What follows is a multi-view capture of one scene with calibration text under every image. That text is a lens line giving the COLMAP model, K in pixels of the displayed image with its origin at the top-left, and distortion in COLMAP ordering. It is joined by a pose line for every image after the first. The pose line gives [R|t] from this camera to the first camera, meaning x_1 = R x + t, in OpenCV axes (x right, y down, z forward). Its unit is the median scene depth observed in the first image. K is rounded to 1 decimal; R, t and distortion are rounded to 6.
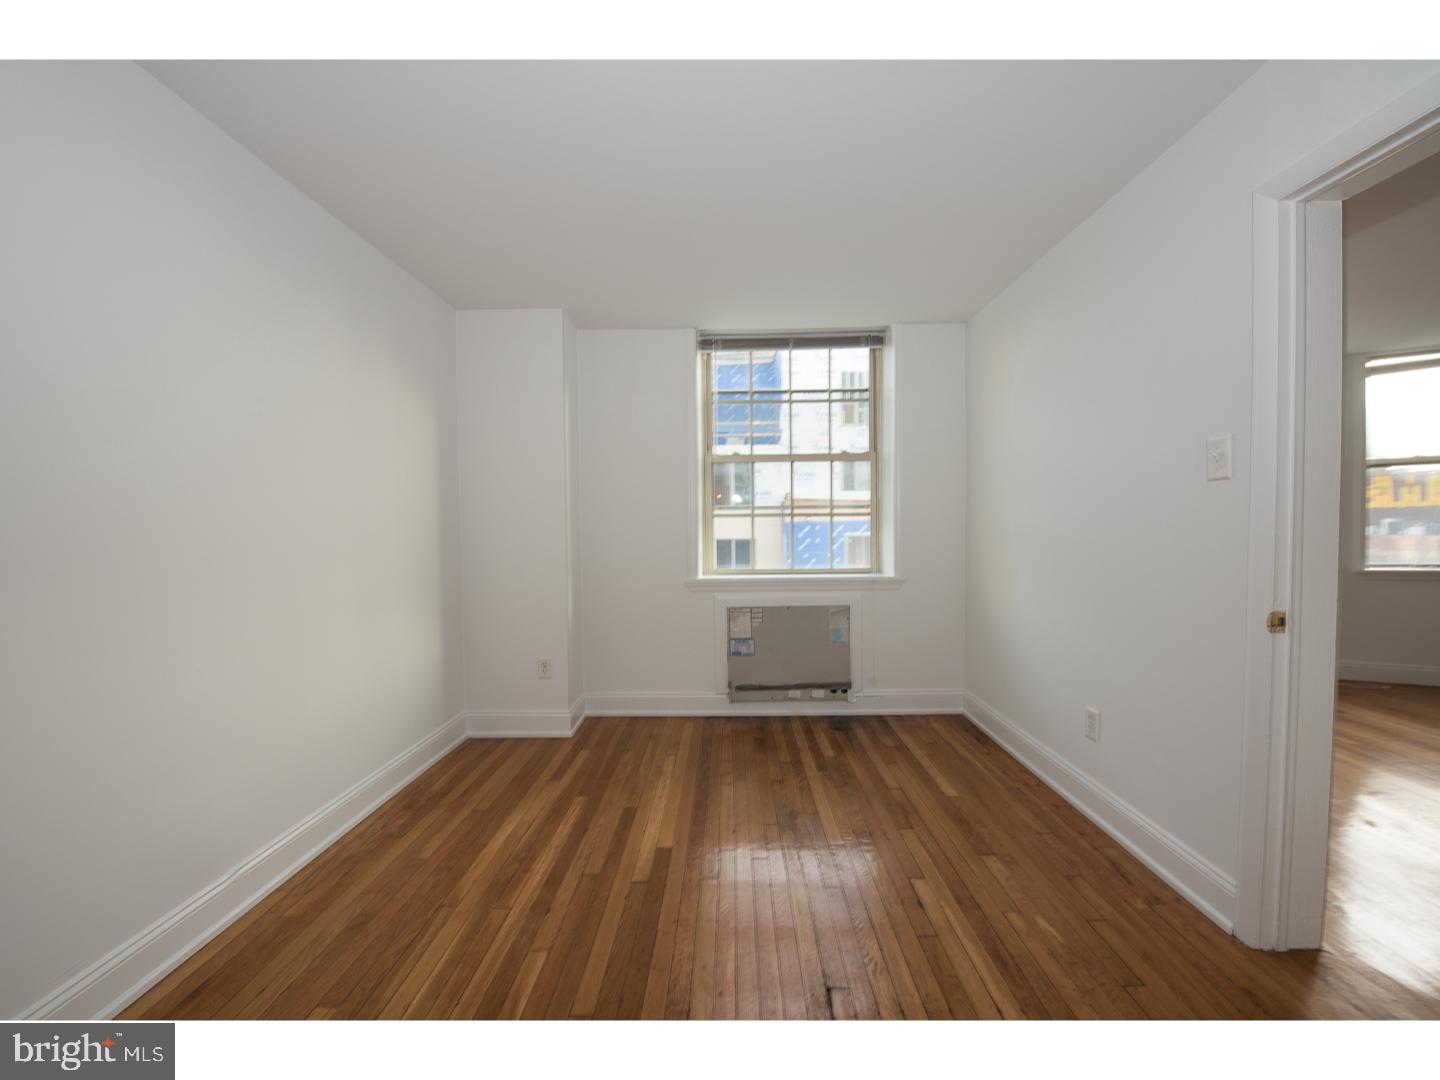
lens RADIAL K [[567.1, 0, 720.0], [0, 567.1, 540.0], [0, 0, 1]] dist [-0.016119, -0.003530]
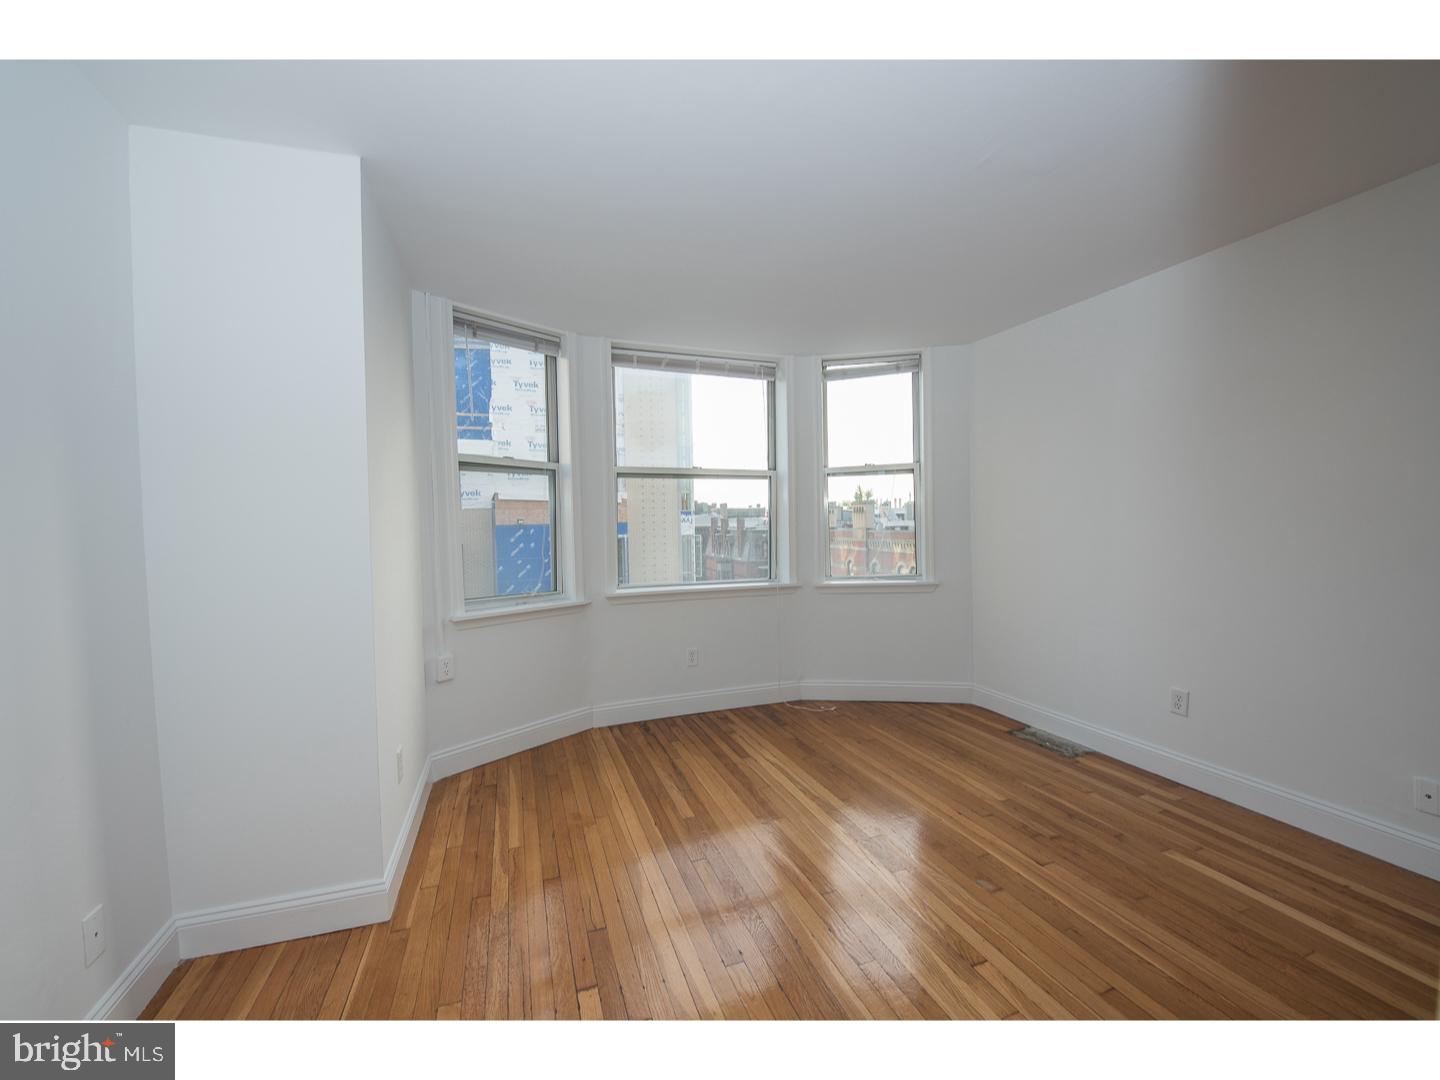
lens RADIAL K [[567.1, 0, 720.0], [0, 567.1, 540.0], [0, 0, 1]] dist [-0.016119, -0.003530]
pose [[0.999991, 0.001835, 0.003895, 0.491739], [-0.001835, 0.999998, -0.000016, -0.008714], [-0.003895, 0.000008, 0.999992, 0.005014]]
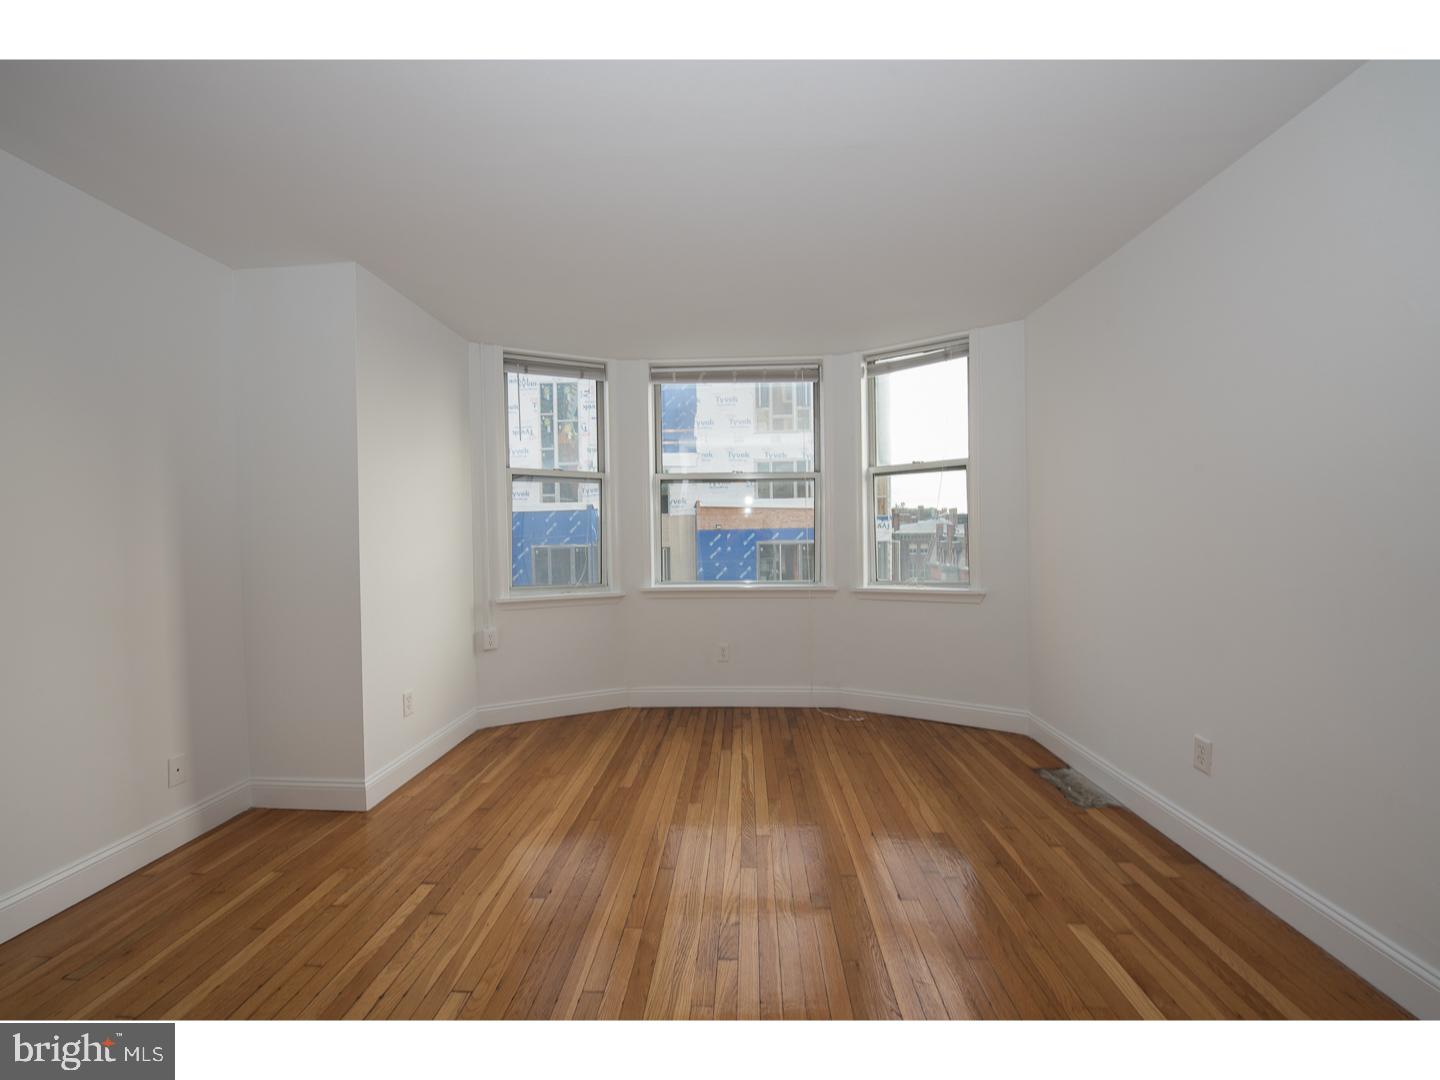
lens RADIAL K [[567.1, 0, 720.0], [0, 567.1, 540.0], [0, 0, 1]] dist [-0.016119, -0.003530]
pose [[0.925200, 0.011468, -0.379307, 0.553508], [-0.015490, 0.999851, -0.007555, -0.007636], [0.379164, 0.012866, 0.925240, 0.009003]]
